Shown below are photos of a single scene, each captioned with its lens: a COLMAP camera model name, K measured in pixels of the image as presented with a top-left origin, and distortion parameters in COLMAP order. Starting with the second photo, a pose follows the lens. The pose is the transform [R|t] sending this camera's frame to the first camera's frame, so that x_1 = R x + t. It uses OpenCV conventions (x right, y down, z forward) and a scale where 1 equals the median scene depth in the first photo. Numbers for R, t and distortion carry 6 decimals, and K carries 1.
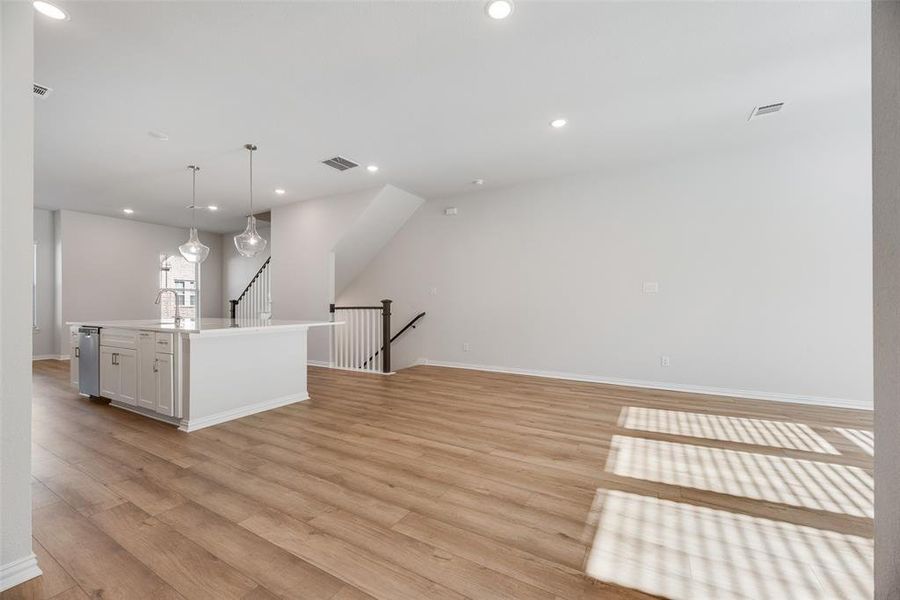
lens RADIAL K [[358.1, 0, 450.0], [0, 358.1, 300.0], [0, 0, 1]] dist [-0.011012, -0.000096]
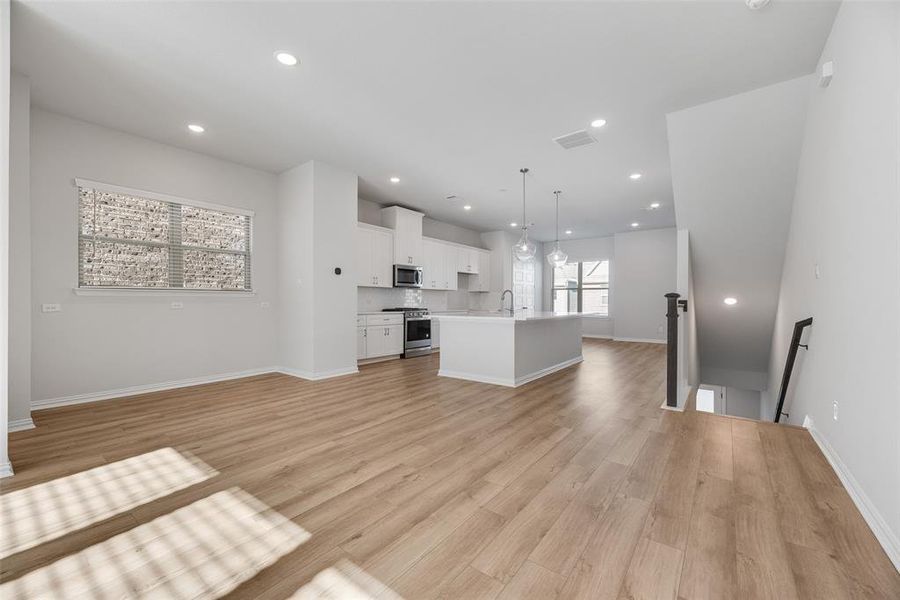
lens RADIAL K [[363.3, 0, 450.1], [0, 363.3, 302.2], [0, 0, 1]] dist [-0.001592, 0.000088]
pose [[-0.125452, 0.000435, -0.992100, 1.215051], [0.008761, 0.999961, -0.000670, 0.025307], [0.992061, -0.008776, -0.125451, 1.584183]]
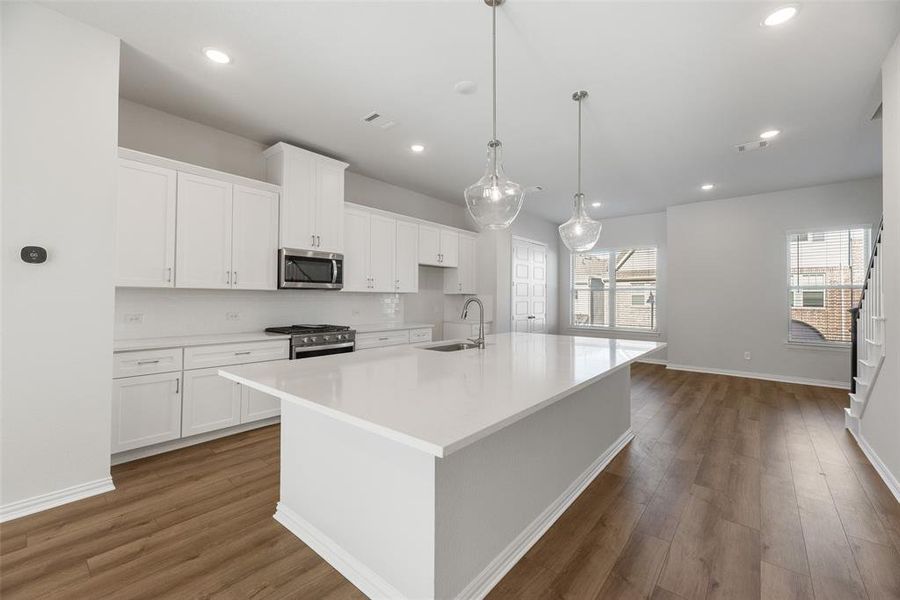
lens RADIAL K [[375.9, 0, 446.4], [0, 375.9, 293.6], [0, 0, 1]] dist [0.001591, 0.000344]
pose [[-0.174734, -0.015645, -0.984491, -0.104097], [0.004497, 0.999851, -0.016688, -0.051041], [0.984605, -0.007344, -0.174637, 1.791934]]
